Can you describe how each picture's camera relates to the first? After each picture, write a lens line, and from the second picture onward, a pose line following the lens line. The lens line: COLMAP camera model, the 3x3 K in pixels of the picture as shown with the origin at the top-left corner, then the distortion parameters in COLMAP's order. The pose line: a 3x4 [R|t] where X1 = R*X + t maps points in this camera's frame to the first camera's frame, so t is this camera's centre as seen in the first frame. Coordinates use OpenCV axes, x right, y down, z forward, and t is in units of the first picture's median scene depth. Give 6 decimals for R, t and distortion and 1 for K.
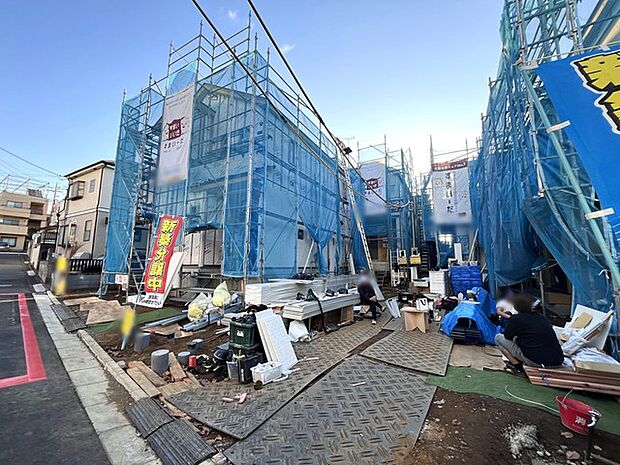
lens RADIAL K [[250.5, 0, 310.5], [0, 250.5, 231.5], [0, 0, 1]] dist [-0.001758, -0.000309]
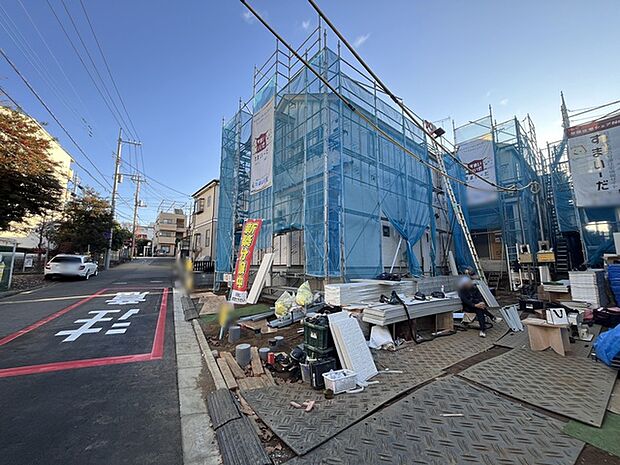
lens RADIAL K [[250.9, 0, 309.9], [0, 250.9, 231.2], [0, 0, 1]] dist [-0.001368, -0.000243]
pose [[0.933709, -0.054268, -0.353896, 0.031803], [0.053612, 0.998494, -0.011666, 0.008383], [0.353996, -0.008081, 0.935212, 0.043763]]
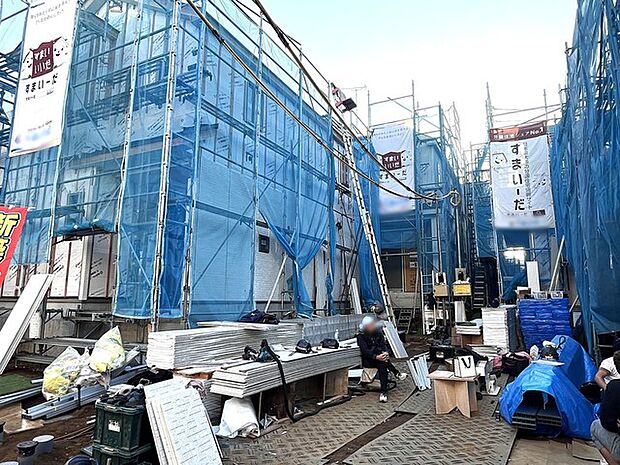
lens RADIAL K [[415.7, 0, 312.5], [0, 415.7, 229.3], [0, 0, 1]] dist [-0.001386, -0.001668]
pose [[0.999319, 0.006696, 0.036290, 0.046883], [-0.005542, 0.999478, -0.031814, 0.008581], [-0.036484, 0.031592, 0.998835, 0.045011]]
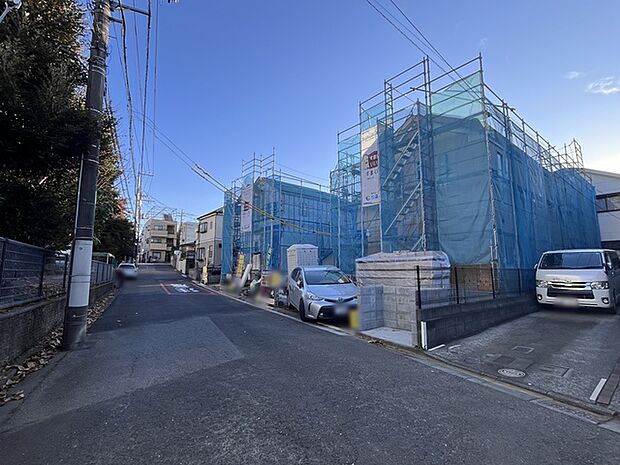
lens RADIAL K [[302.9, 0, 310.0], [0, 302.9, 232.5], [0, 0, 1]] dist [-0.000678, -0.000127]
pose [[0.931374, -0.052071, -0.360321, 0.966594], [0.052763, 0.998576, -0.007921, -0.148827], [0.360220, -0.011634, 0.932795, -1.327937]]
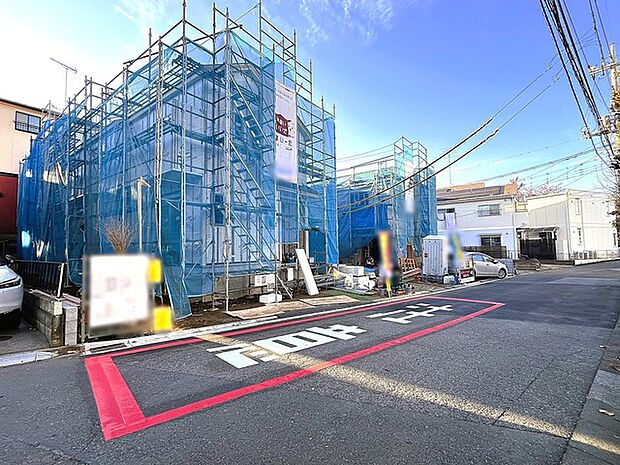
lens RADIAL K [[290.0, 0, 310.0], [0, 290.0, 232.5], [0, 0, 1]] dist [-0.001010, -0.000054]
pose [[0.140593, 0.049291, 0.988840, -1.805458], [-0.117940, 0.992482, -0.032704, 0.044815], [-0.983018, -0.112025, 0.145349, 0.743420]]
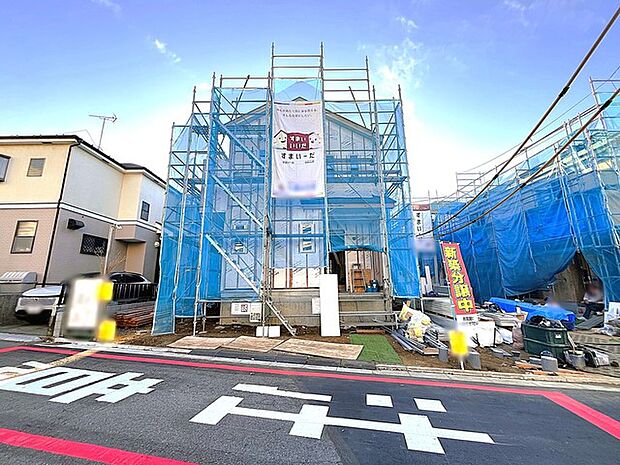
lens RADIAL K [[250.5, 0, 310.5], [0, 250.5, 231.5], [0, 0, 1]] dist [-0.001758, -0.000309]
pose [[0.874549, 0.079920, 0.478306, -1.012647], [-0.046998, 0.995652, -0.080429, 0.001736], [-0.482654, 0.047860, 0.874502, 0.193505]]
